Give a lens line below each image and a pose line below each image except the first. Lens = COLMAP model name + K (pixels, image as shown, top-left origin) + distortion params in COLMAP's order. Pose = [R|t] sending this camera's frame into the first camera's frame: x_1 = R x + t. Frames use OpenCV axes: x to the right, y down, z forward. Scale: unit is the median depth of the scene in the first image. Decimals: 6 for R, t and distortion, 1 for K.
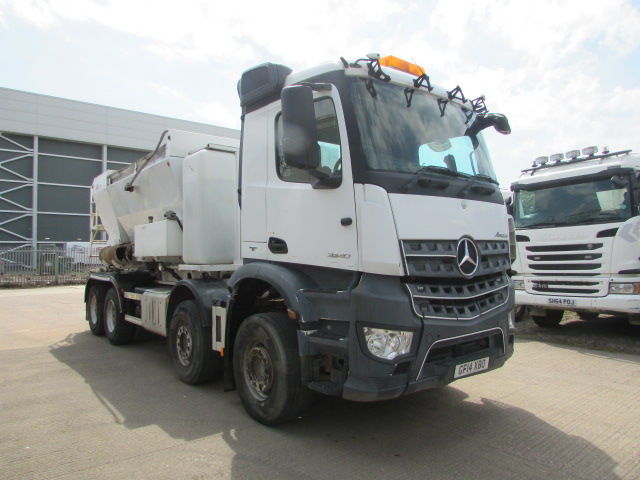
lens RADIAL K [[453.0, 0, 319.5], [0, 453.0, 237.9], [0, 0, 1]] dist [-0.037145, 0.005655]
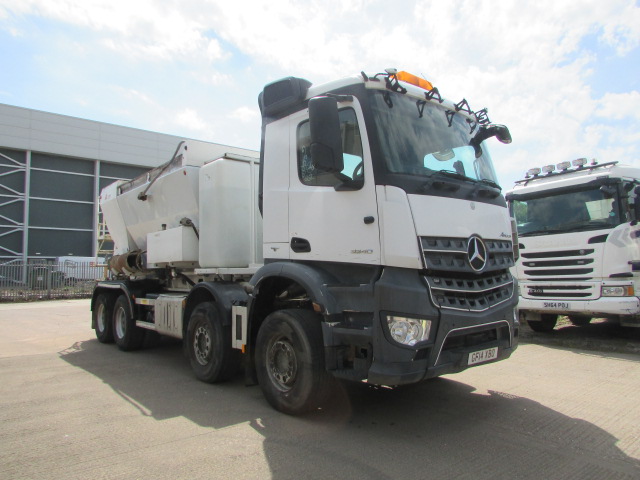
lens RADIAL K [[453.0, 0, 319.5], [0, 453.0, 237.9], [0, 0, 1]] dist [-0.037145, 0.005655]
pose [[0.999690, -0.002426, 0.024780, -0.065493], [0.003310, 0.999356, -0.035720, 0.034360], [-0.024677, 0.035791, 0.999055, -0.065664]]
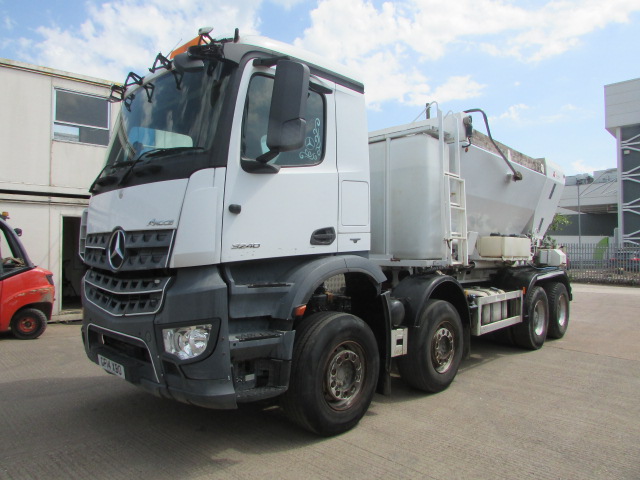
lens RADIAL K [[453.0, 0, 319.5], [0, 453.0, 237.9], [0, 0, 1]] dist [-0.037145, 0.005655]
pose [[0.101025, -0.006954, -0.994860, 1.084803], [0.030031, 0.999541, -0.003937, 0.028140], [0.994431, -0.029479, 0.101188, 1.102795]]
